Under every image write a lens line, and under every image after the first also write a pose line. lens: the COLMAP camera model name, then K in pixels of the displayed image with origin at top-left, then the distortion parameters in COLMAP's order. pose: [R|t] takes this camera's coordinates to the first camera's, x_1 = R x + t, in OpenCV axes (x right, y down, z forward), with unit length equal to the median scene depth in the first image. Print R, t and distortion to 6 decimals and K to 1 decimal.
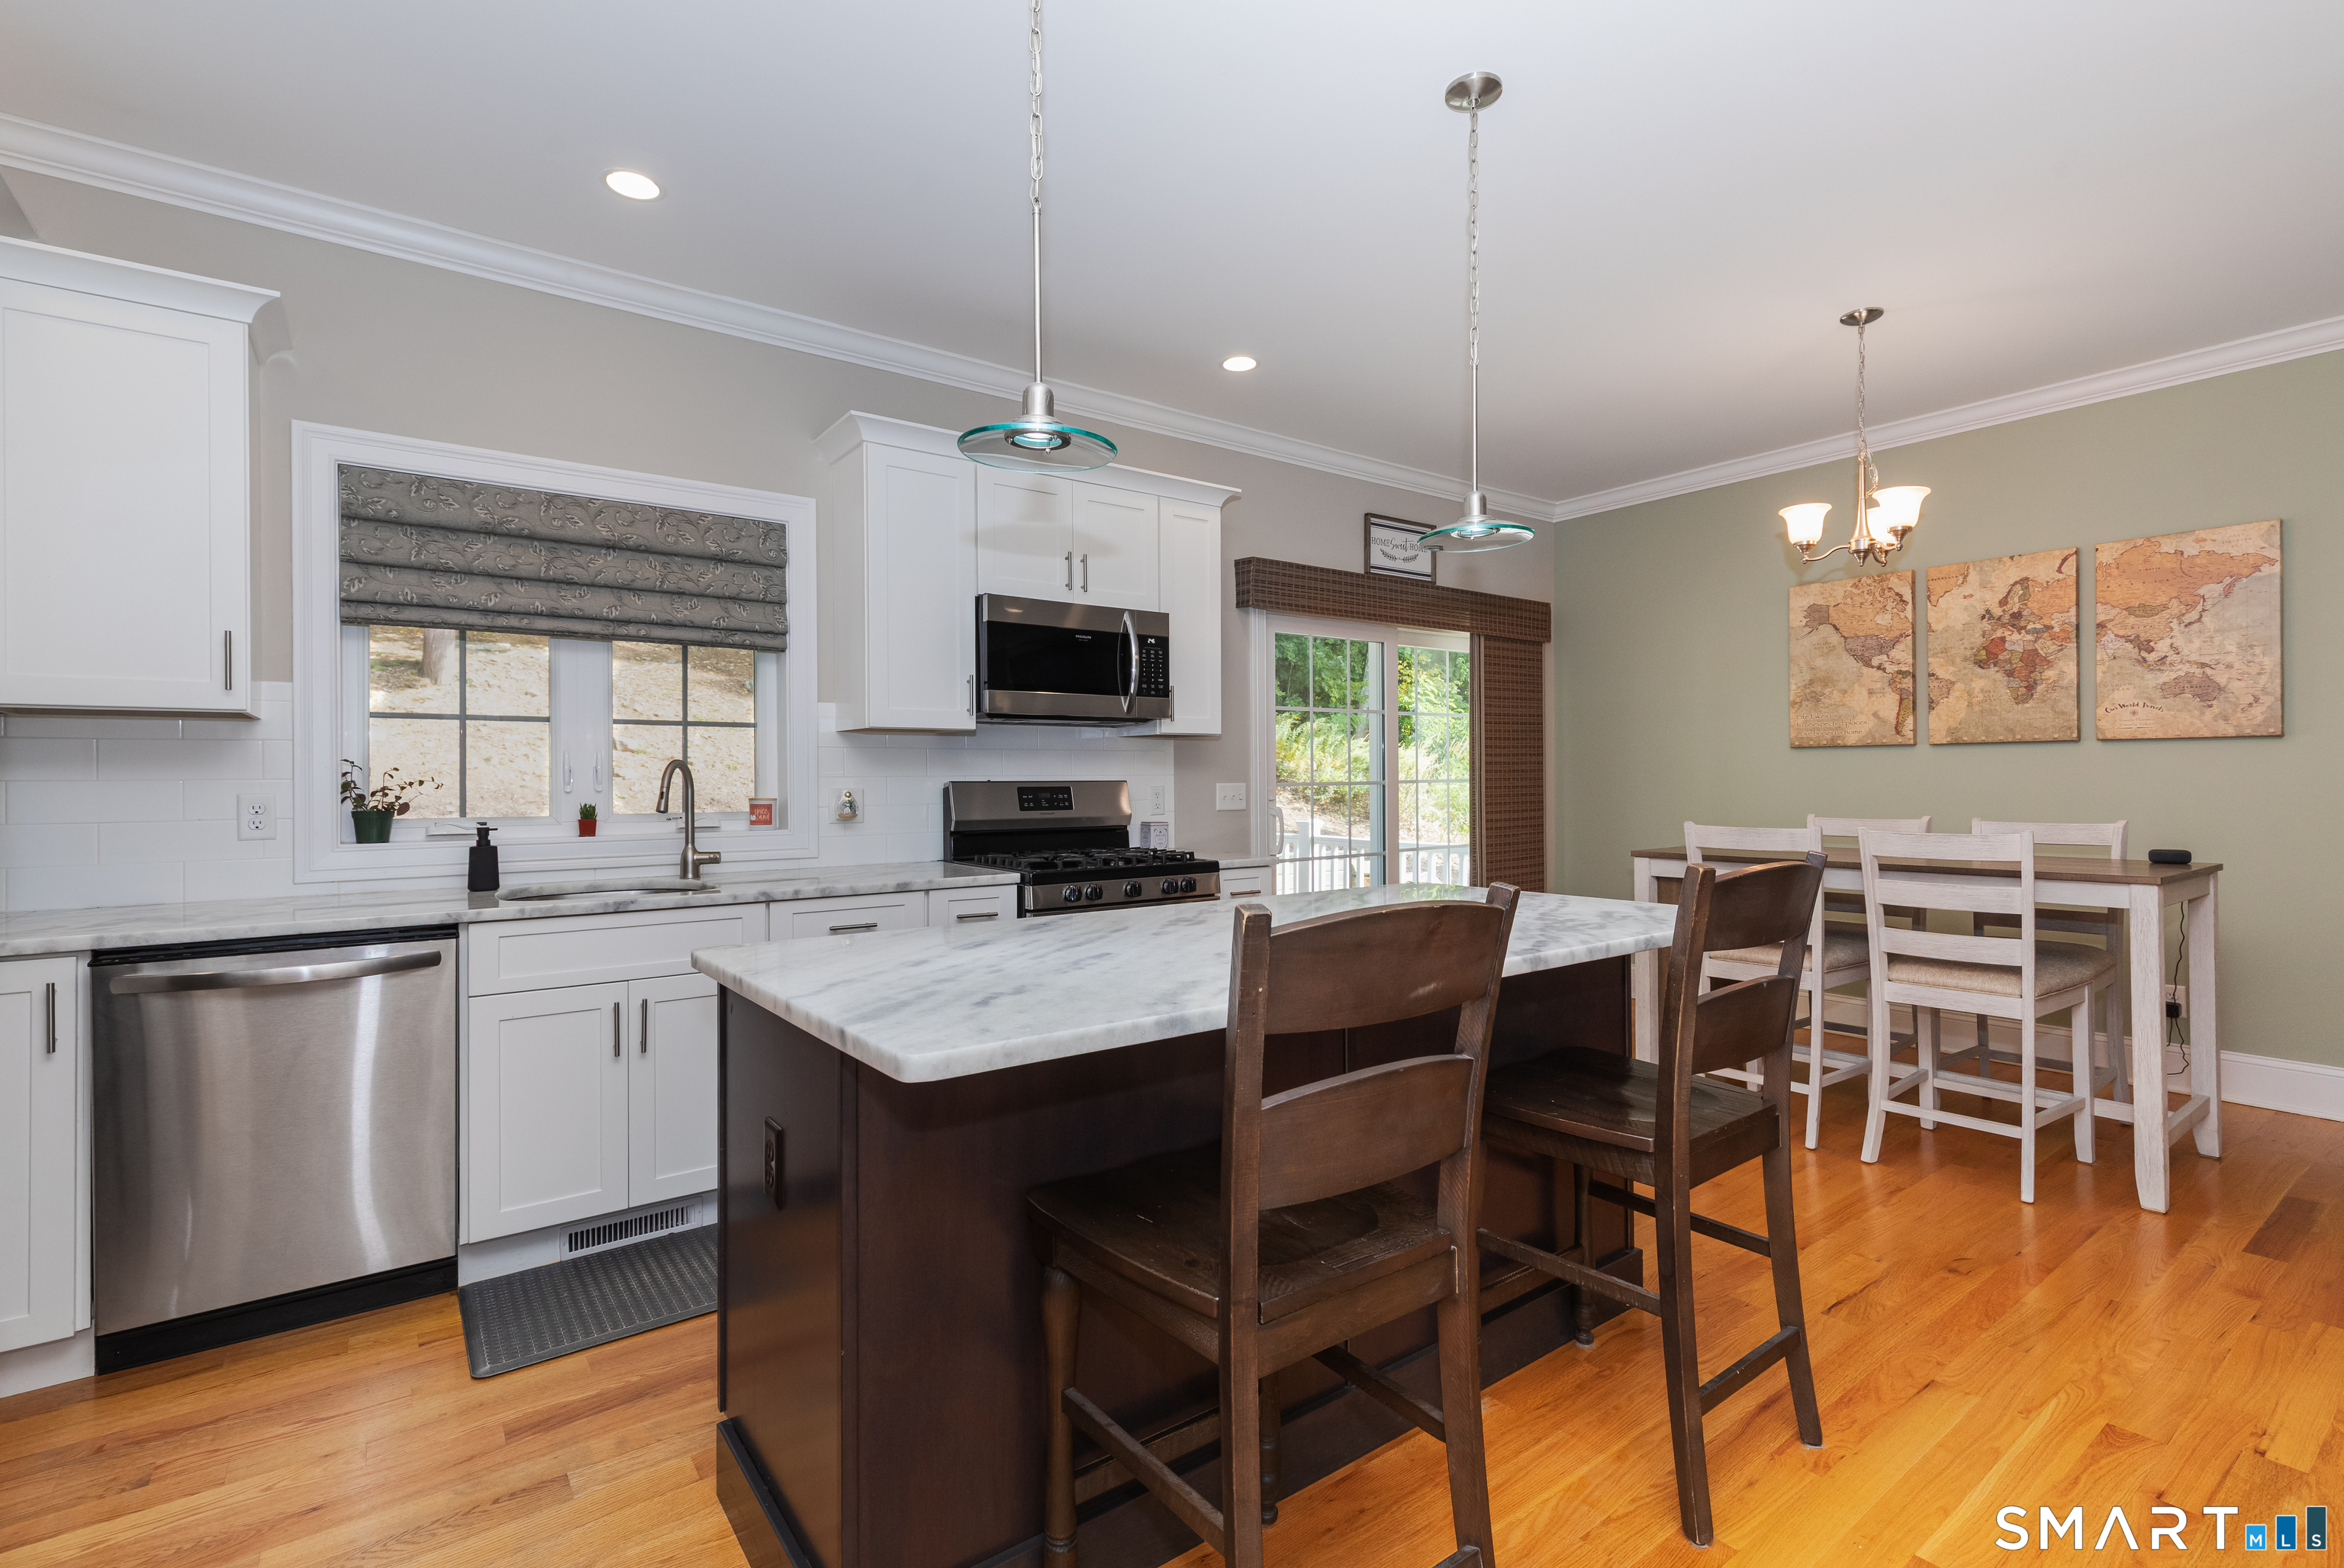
lens RADIAL K [[1092.1, 0, 1237.2], [0, 1092.1, 776.3], [0, 0, 1]] dist [0.018875, -0.000162]
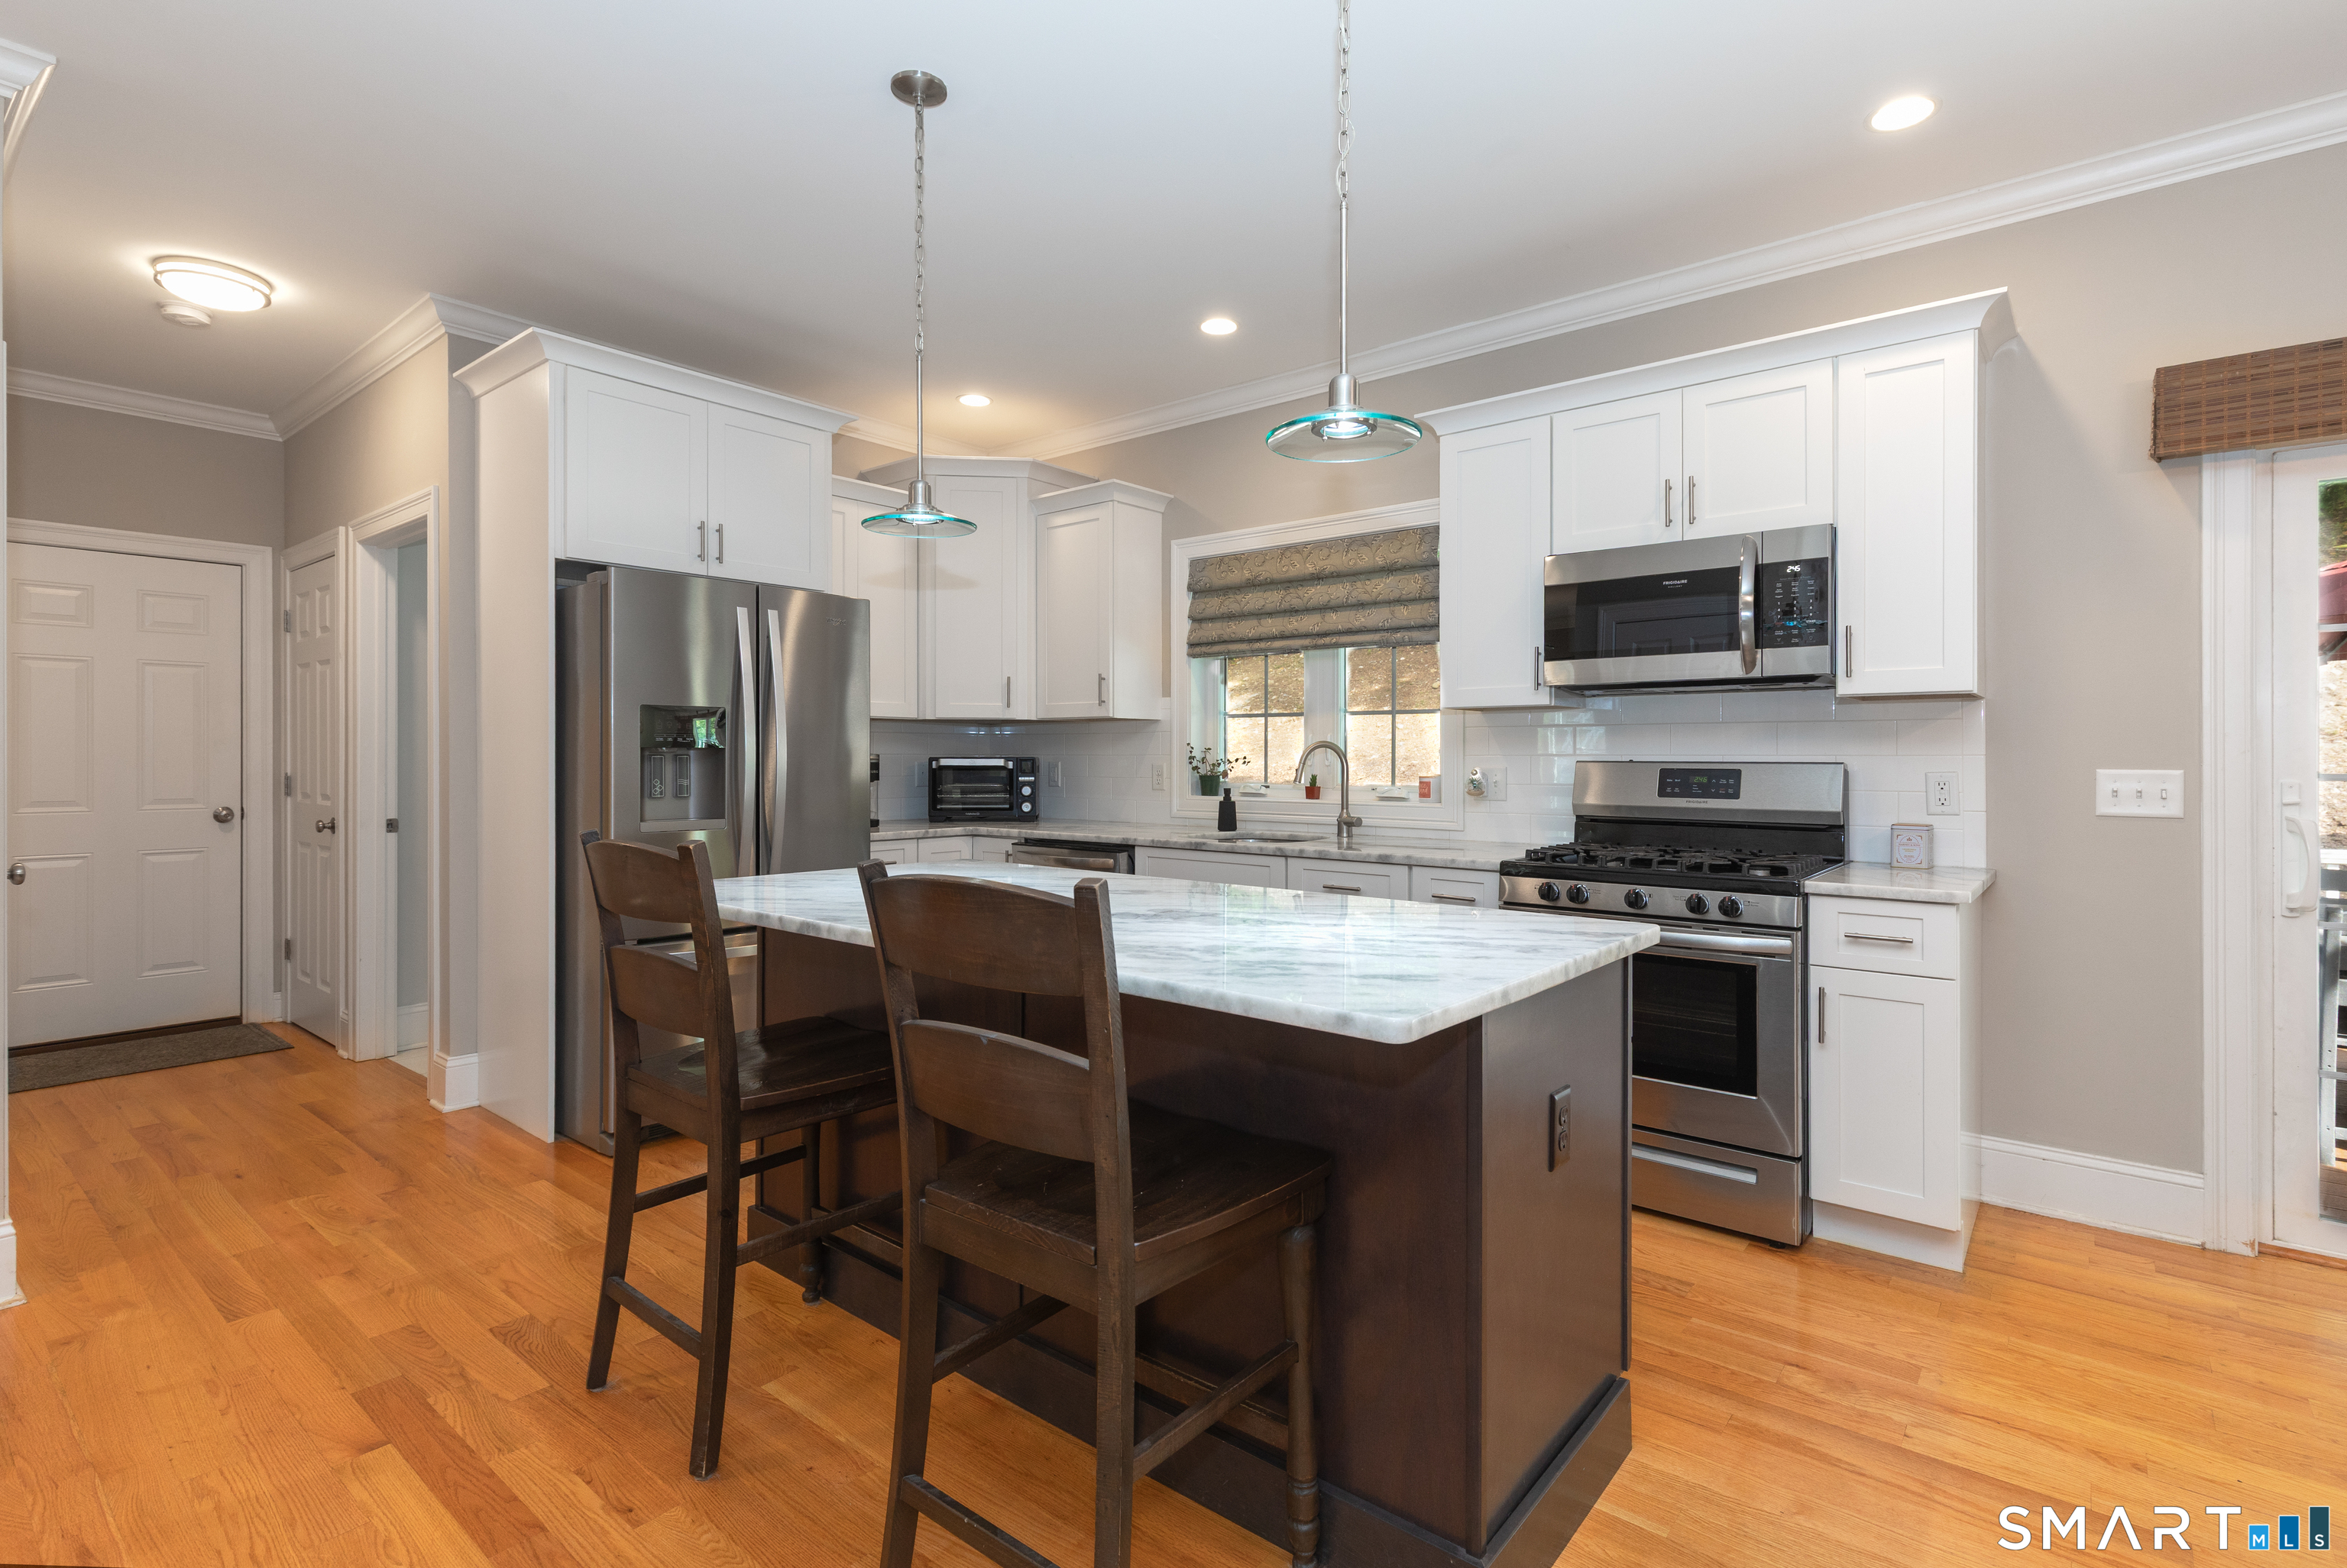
lens RADIAL K [[1118.0, 0, 1138.0], [0, 1118.0, 757.7], [0, 0, 1]] dist [-0.000368, -0.000263]
pose [[0.209046, 0.007609, -0.977876, 0.571830], [-0.003129, 0.999970, 0.007112, -0.003507], [0.977901, 0.001573, 0.209064, 0.430595]]
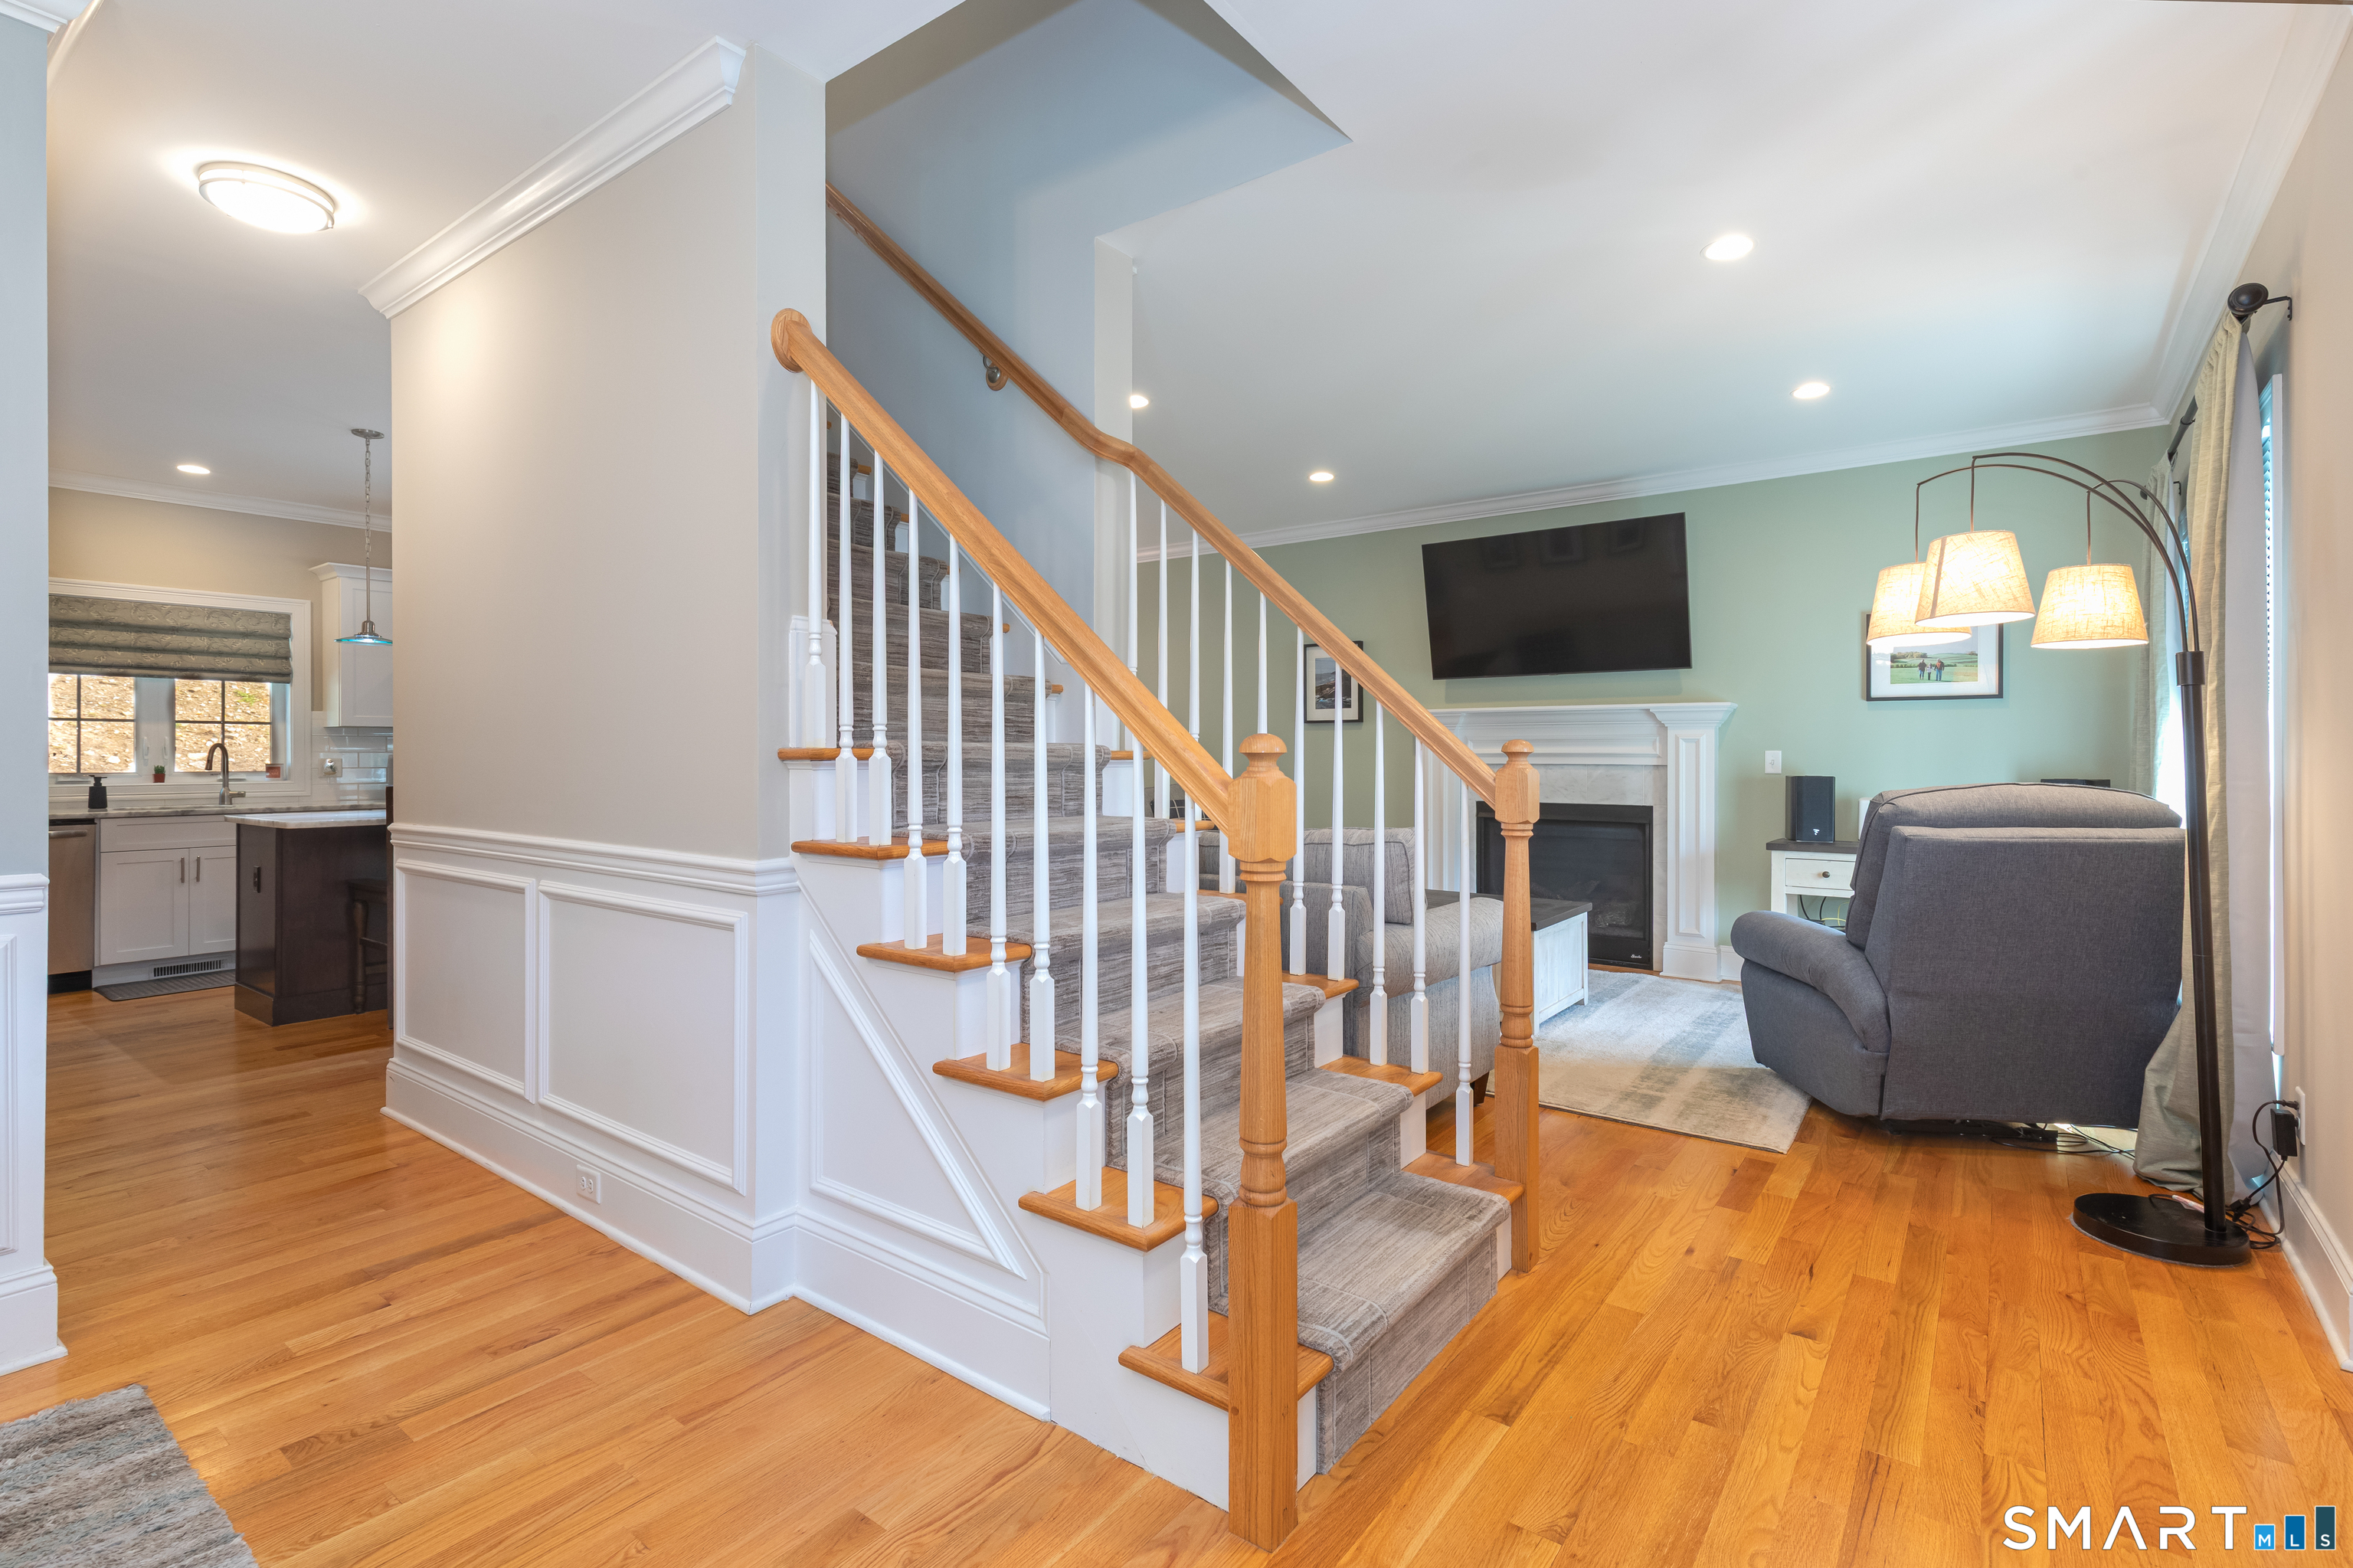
lens RADIAL K [[1121.1, 0, 1141.0], [0, 1121.1, 757.6], [0, 0, 1]] dist [-0.000368, -0.000263]
pose [[0.968162, 0.005067, 0.250275, 0.461563], [-0.005739, 0.999982, 0.001956, -0.000935], [-0.250260, -0.003330, 0.968173, -1.091251]]
